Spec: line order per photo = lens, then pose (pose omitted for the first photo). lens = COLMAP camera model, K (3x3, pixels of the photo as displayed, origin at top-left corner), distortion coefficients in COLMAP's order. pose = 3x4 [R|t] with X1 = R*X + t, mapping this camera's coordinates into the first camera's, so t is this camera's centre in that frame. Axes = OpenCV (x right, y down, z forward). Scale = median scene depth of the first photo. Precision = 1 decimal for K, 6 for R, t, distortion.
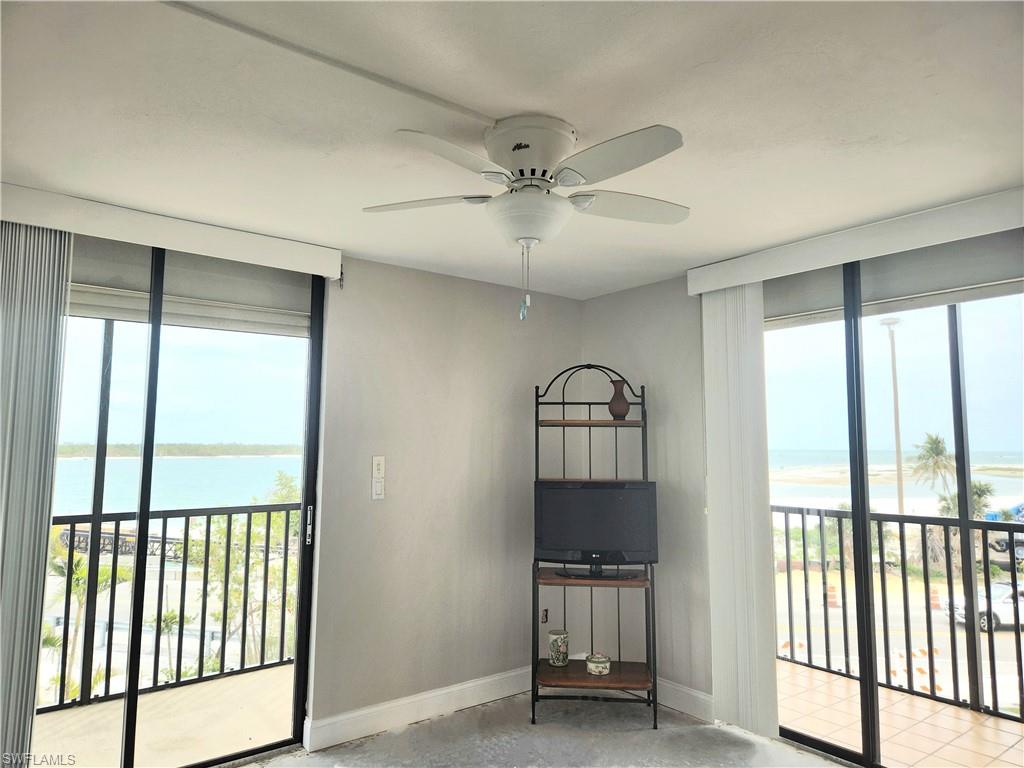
lens RADIAL K [[684.9, 0, 511.5], [0, 684.9, 382.8], [0, 0, 1]] dist [0.077055, -0.065240]
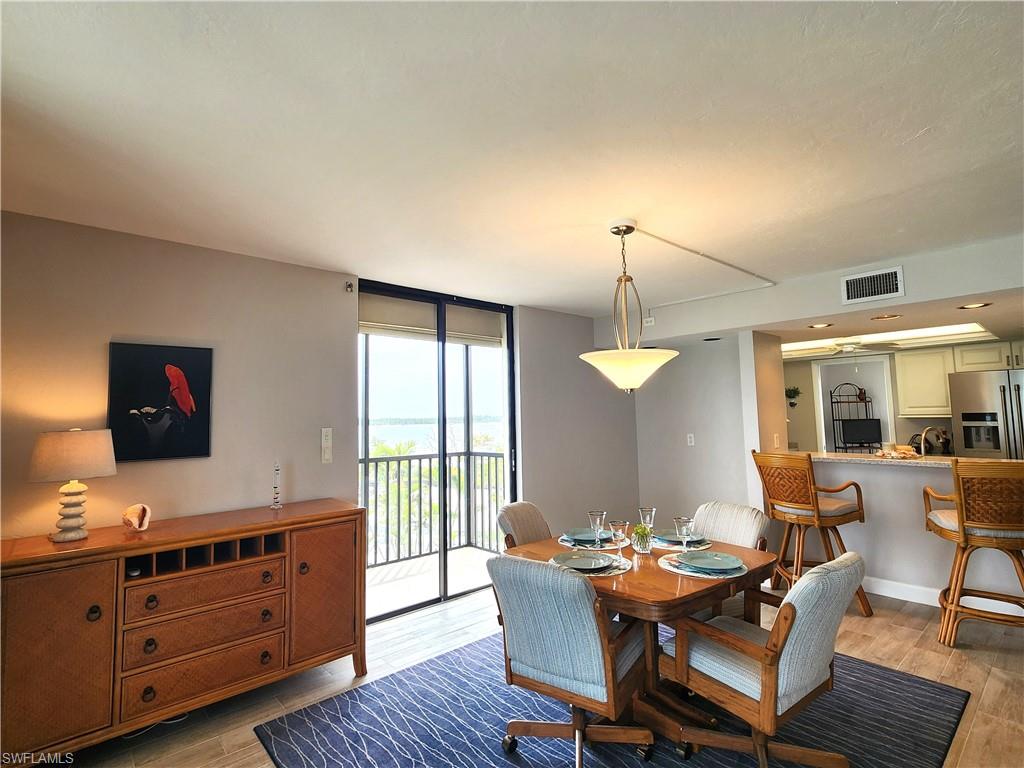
lens RADIAL K [[499.2, 0, 512.8], [0, 499.2, 378.5], [0, 0, 1]] dist [-0.002069, 0.000195]
pose [[0.999105, -0.025821, 0.033499, -0.286195], [0.025171, 0.999490, 0.019669, -0.025245], [-0.033989, -0.018808, 0.999245, -0.237430]]
